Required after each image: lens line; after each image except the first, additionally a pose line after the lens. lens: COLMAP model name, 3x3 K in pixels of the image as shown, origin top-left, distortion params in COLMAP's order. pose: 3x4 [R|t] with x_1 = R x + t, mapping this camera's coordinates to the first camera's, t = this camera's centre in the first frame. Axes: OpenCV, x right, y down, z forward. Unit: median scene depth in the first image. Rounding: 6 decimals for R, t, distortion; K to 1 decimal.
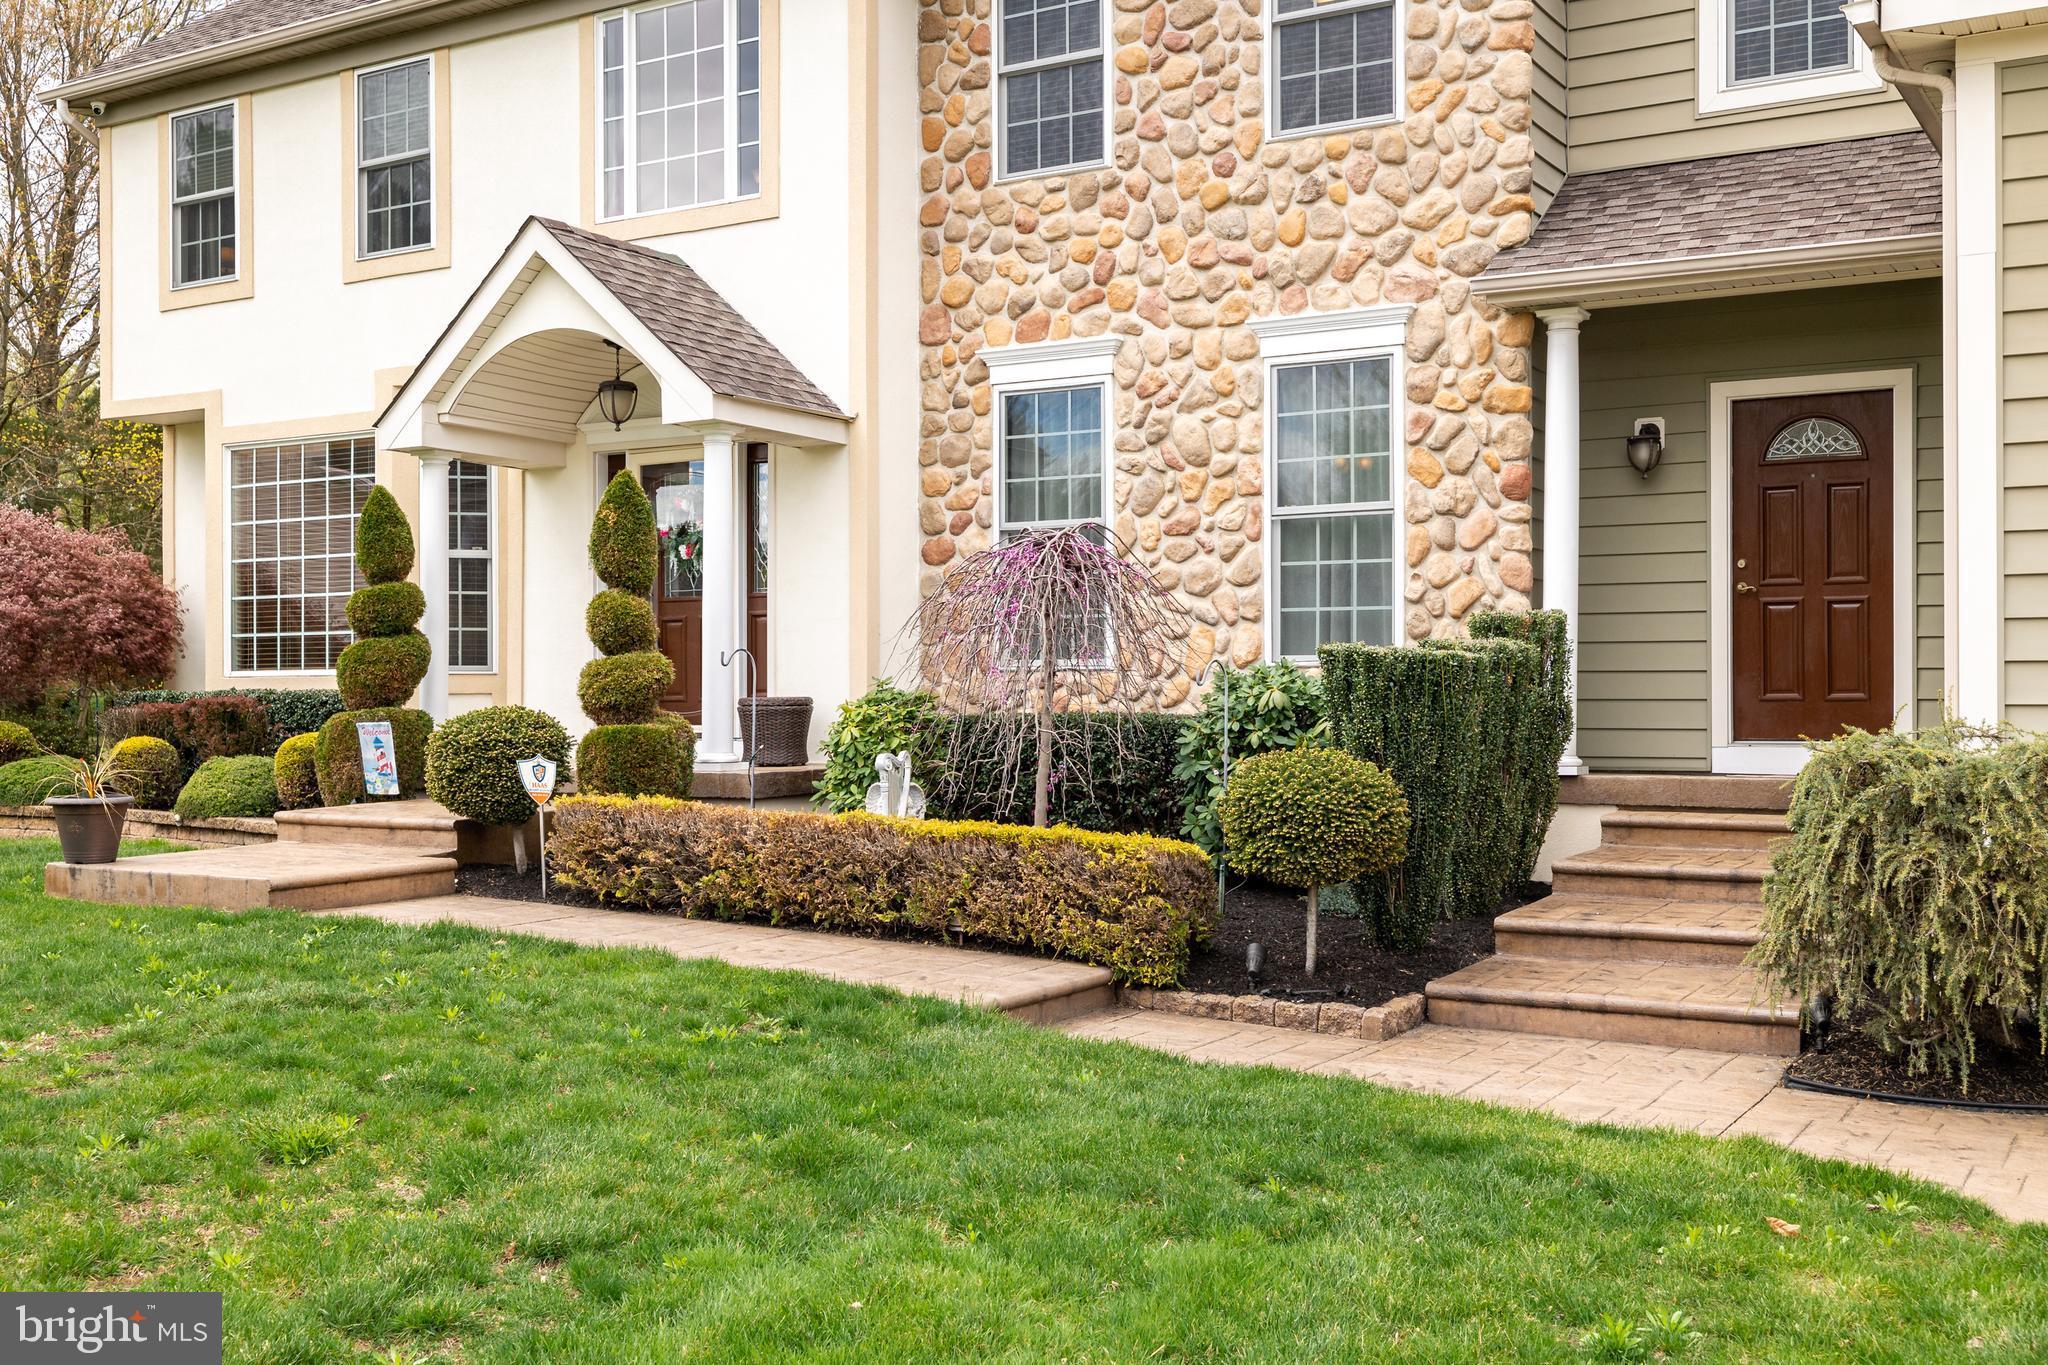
lens RADIAL K [[2037.4, 0, 1024.0], [0, 2037.4, 682.5], [0, 0, 1]] dist [0.007563, 0.016209]
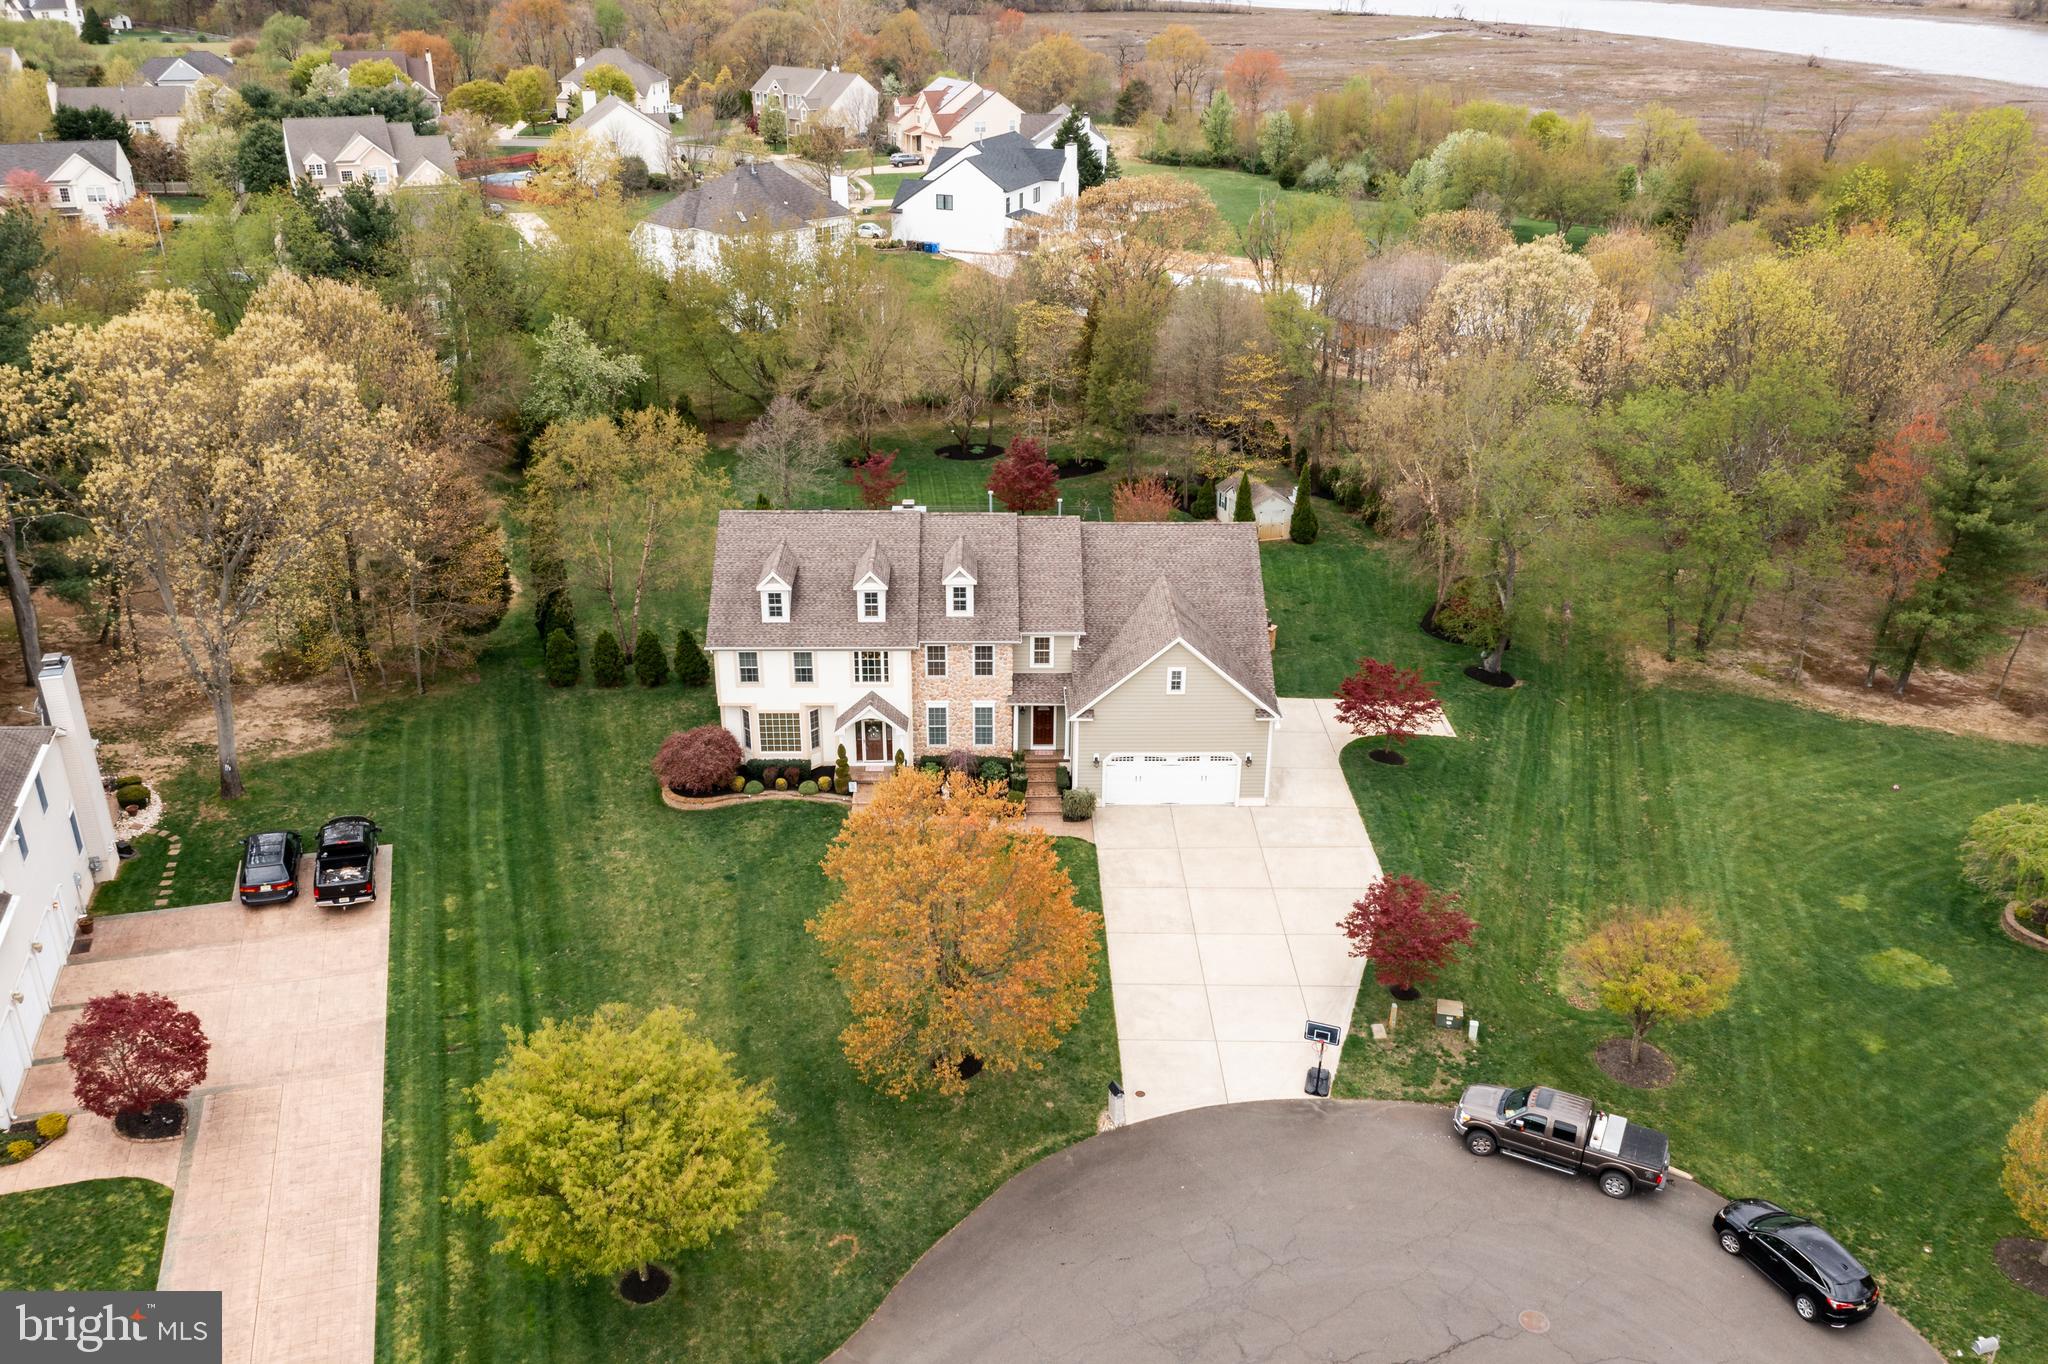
lens RADIAL K [[1674.3, 0, 1024.0], [0, 1674.3, 682.0], [0, 0, 1]] dist [0.004182, 0.004600]
pose [[0.844569, -0.219895, 0.488211, -2.420030], [-0.014041, 0.902373, 0.430727, -2.605993], [-0.535263, -0.370634, 0.759028, -3.270592]]
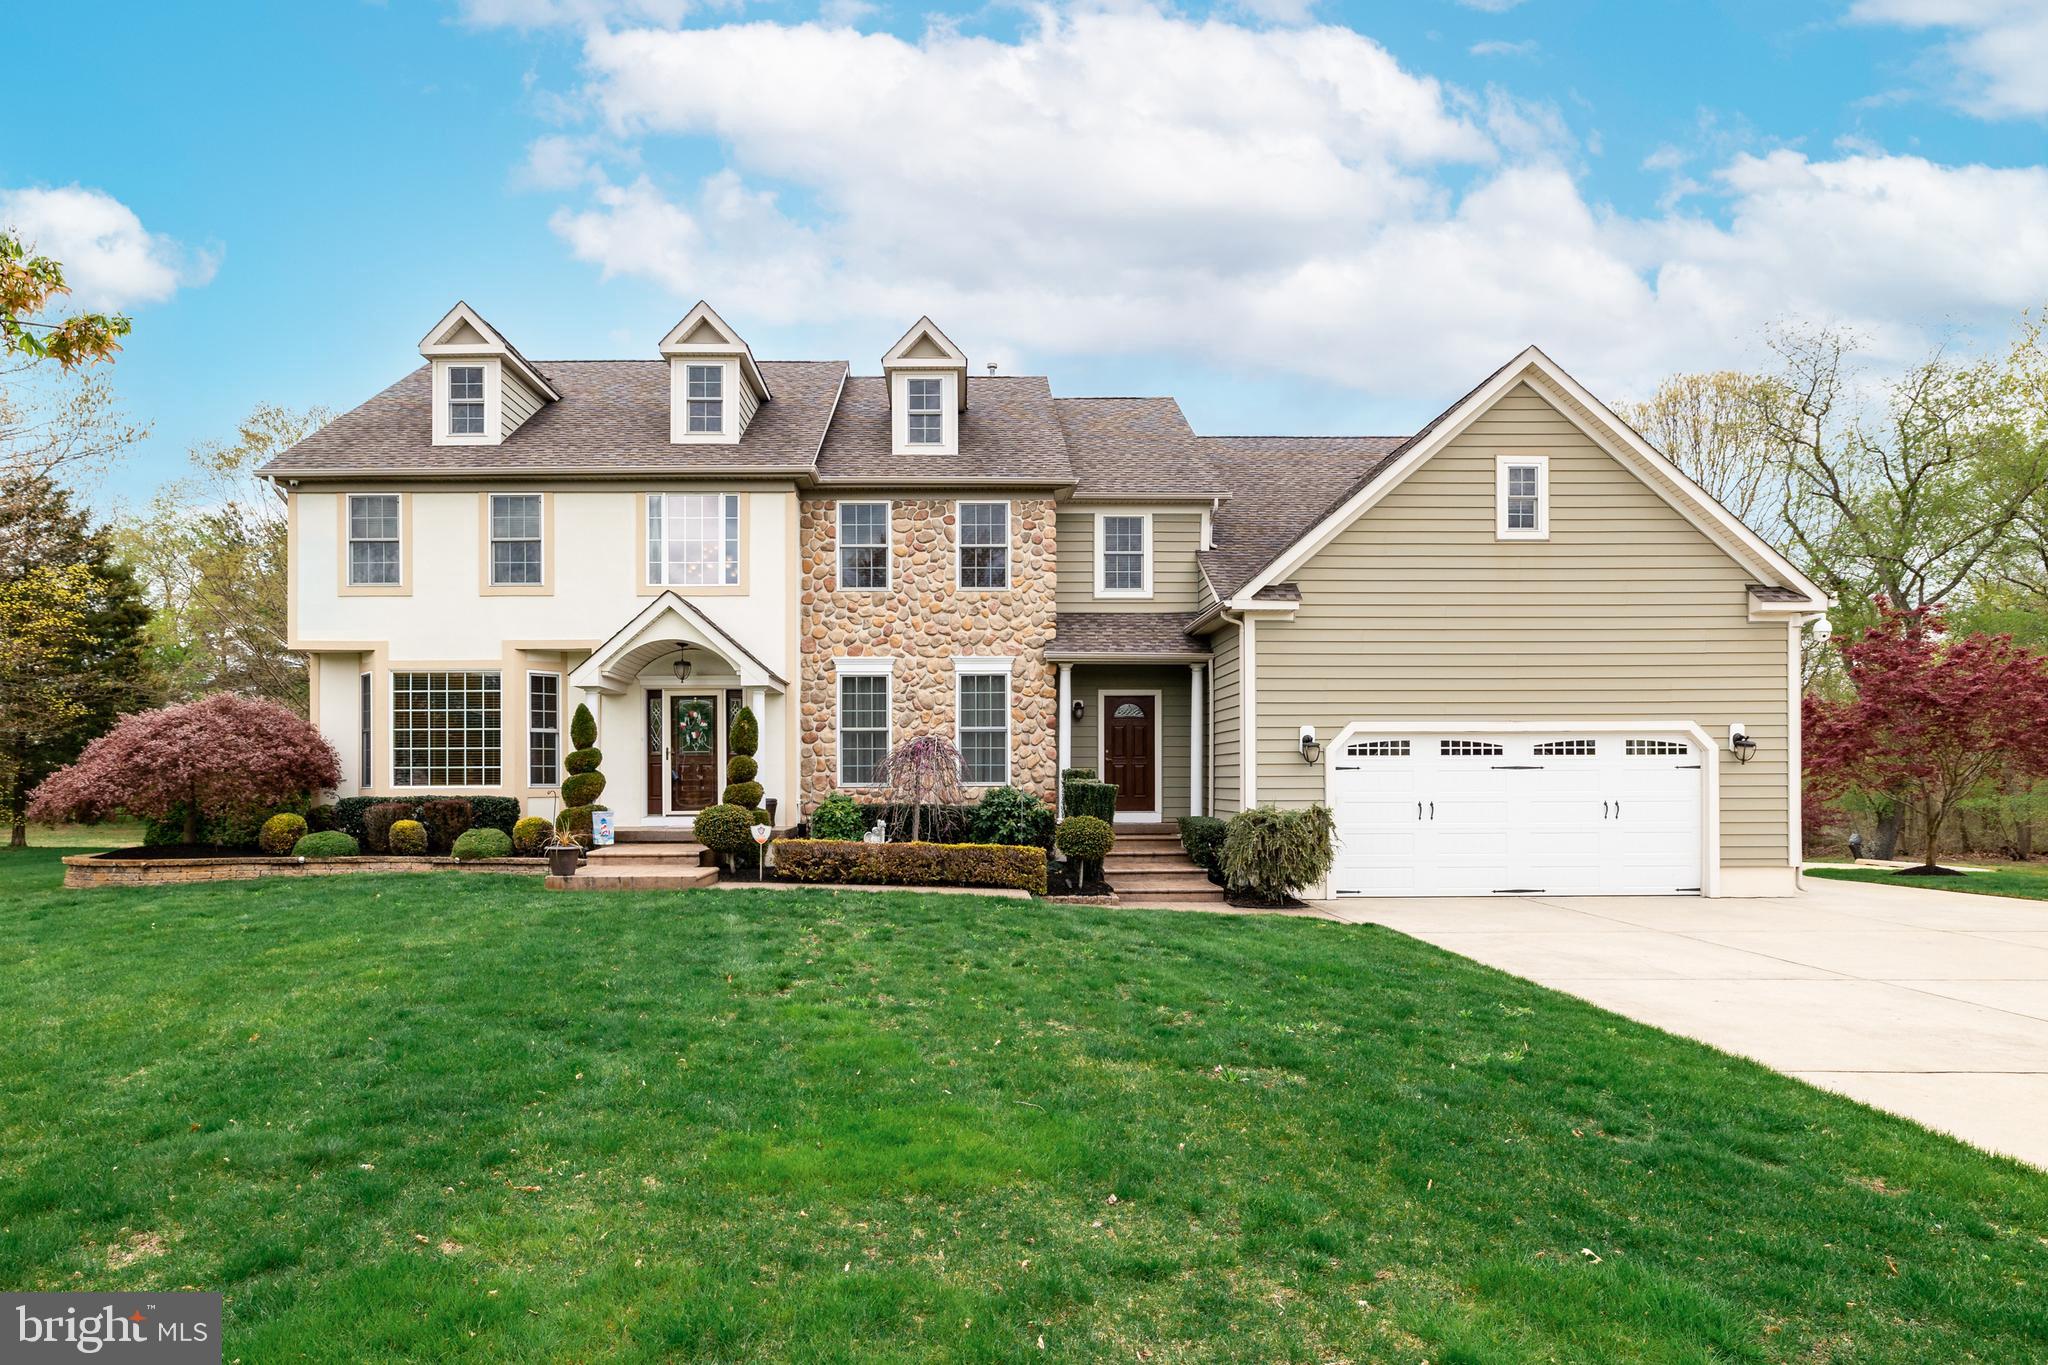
lens RADIAL K [[1105.0, 0, 984.6], [0, 1105.0, 779.2], [0, 0, 1]] dist [0.002913, 0.000590]
pose [[0.851318, 0.000368, 0.524650, -0.601343], [-0.001354, 0.999998, 0.001496, -0.018522], [-0.524649, -0.001984, 0.851316, -0.254416]]
